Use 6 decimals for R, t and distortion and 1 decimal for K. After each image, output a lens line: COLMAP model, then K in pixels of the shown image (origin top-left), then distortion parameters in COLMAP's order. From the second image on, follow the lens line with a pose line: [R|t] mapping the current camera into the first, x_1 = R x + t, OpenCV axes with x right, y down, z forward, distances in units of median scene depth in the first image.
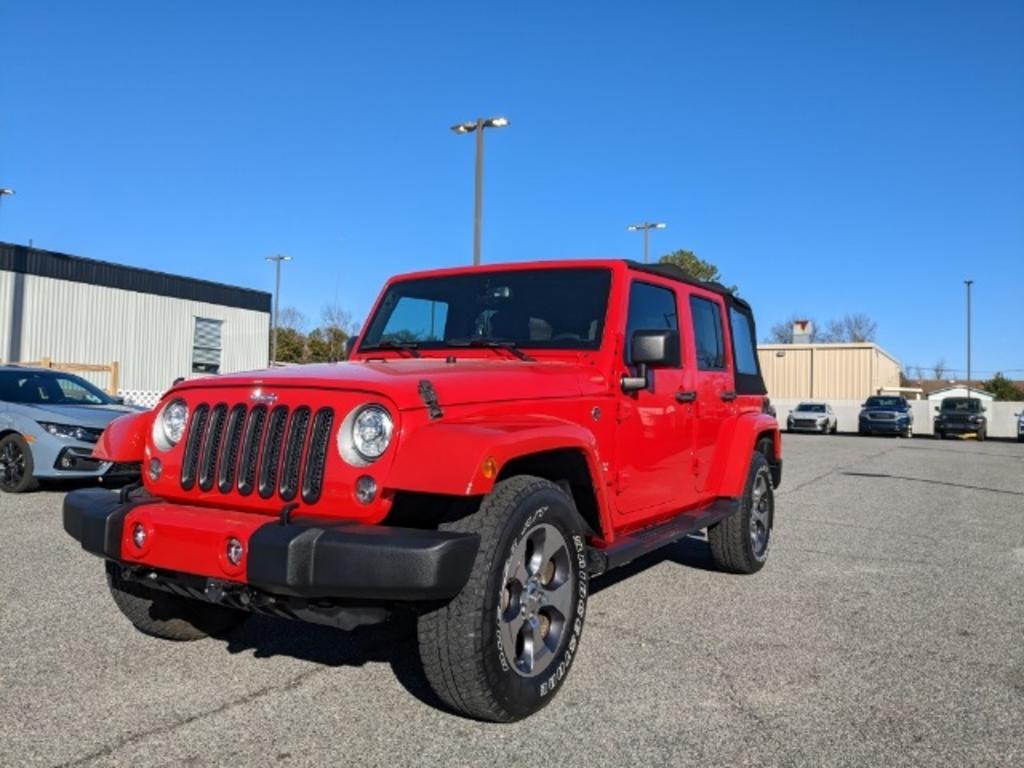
lens RADIAL K [[779.2, 0, 512.0], [0, 779.2, 384.0], [0, 0, 1]] dist [0.060008, -0.088668]
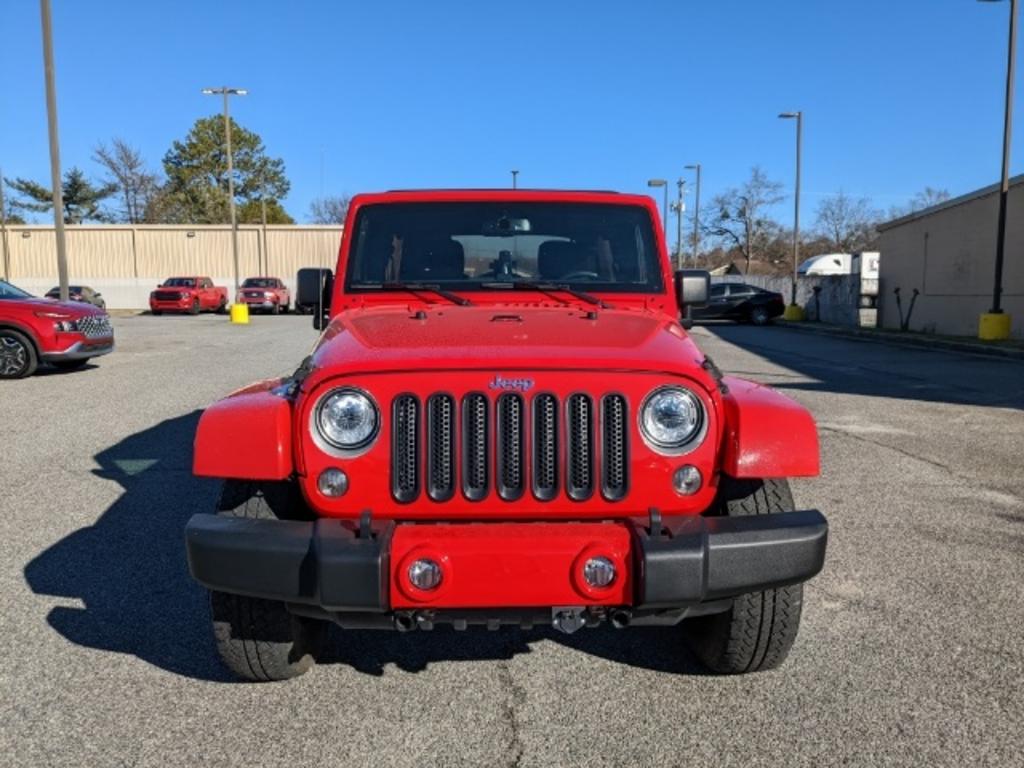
lens RADIAL K [[779.2, 0, 512.0], [0, 779.2, 384.0], [0, 0, 1]] dist [0.060008, -0.088668]
pose [[0.855012, -0.089457, 0.510834, -0.686486], [0.010083, 0.987692, 0.156087, -0.104143], [-0.518510, -0.128305, 0.845391, 0.274685]]
